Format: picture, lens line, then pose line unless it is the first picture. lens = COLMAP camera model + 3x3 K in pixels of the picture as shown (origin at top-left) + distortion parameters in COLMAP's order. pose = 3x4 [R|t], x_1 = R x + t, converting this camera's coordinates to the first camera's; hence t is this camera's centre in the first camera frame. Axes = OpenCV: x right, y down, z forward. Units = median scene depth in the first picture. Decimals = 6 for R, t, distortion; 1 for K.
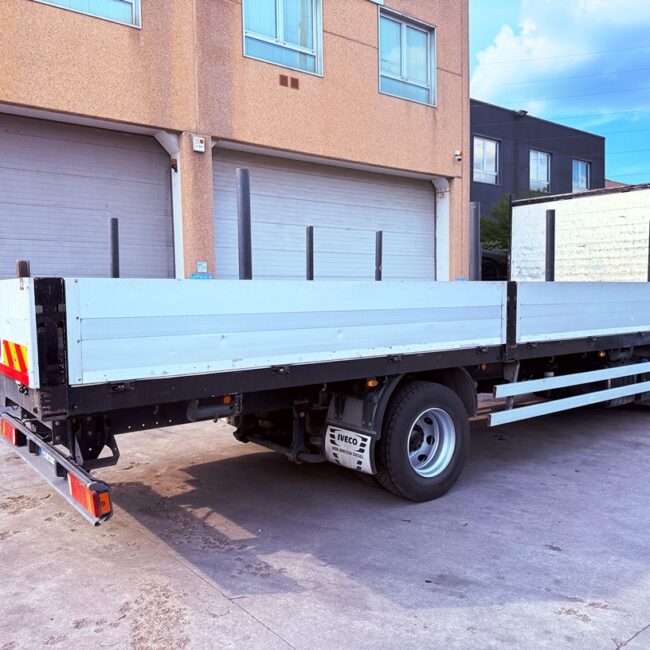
lens RADIAL K [[549.7, 0, 257.7], [0, 549.7, 327.7], [0, 0, 1]] dist [0.085967, -0.163592]
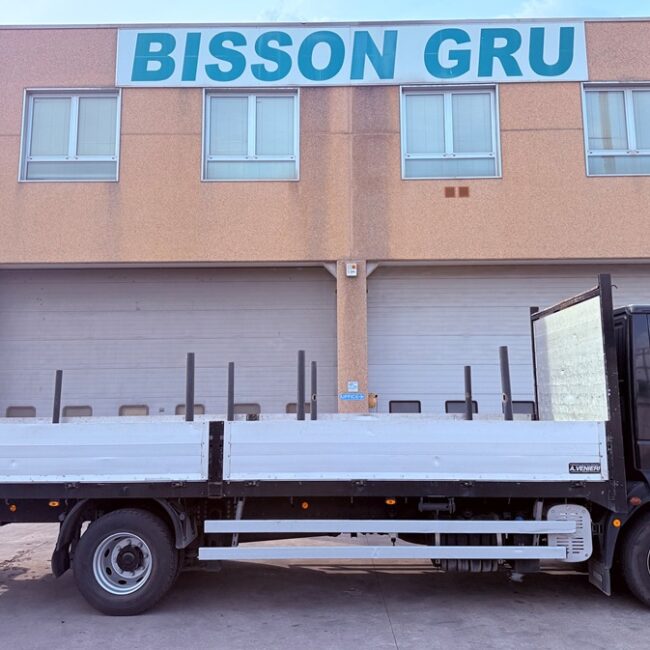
lens RADIAL K [[616.8, 0, 325.0], [0, 616.8, 325.0], [0, 0, 1]] dist [0.073231, -0.146776]
pose [[0.826037, -0.070744, -0.559158, 0.531907], [-0.031960, 0.984616, -0.171786, -0.027033], [0.562709, 0.159772, 0.811068, 0.041810]]
